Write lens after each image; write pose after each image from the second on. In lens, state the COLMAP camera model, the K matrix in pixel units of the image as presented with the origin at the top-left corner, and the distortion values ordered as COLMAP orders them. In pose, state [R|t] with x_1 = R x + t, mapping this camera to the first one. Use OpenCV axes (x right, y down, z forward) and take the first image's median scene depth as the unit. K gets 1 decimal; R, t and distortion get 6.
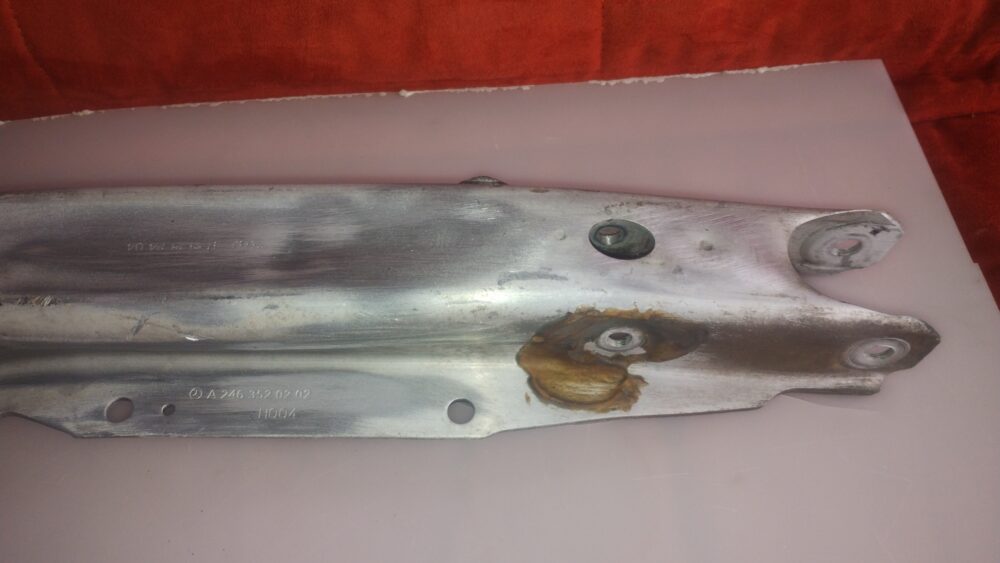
lens RADIAL K [[838.7, 0, 499.1], [0, 838.7, 282.3], [0, 0, 1]] dist [0.049751, -0.080640]
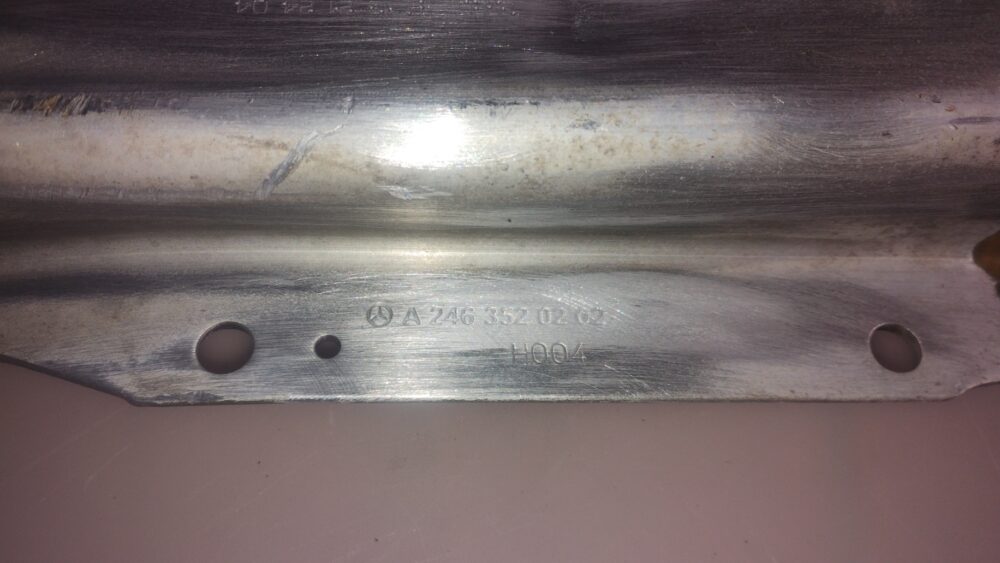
lens RADIAL K [[859.0, 0, 502.6], [0, 859.0, 280.6], [0, 0, 1]] dist [0.000904, -0.017647]
pose [[0.996071, 0.001053, 0.088556, -0.322815], [-0.007808, 0.997080, 0.075968, 0.071441], [-0.088218, -0.076361, 0.993170, 0.481155]]
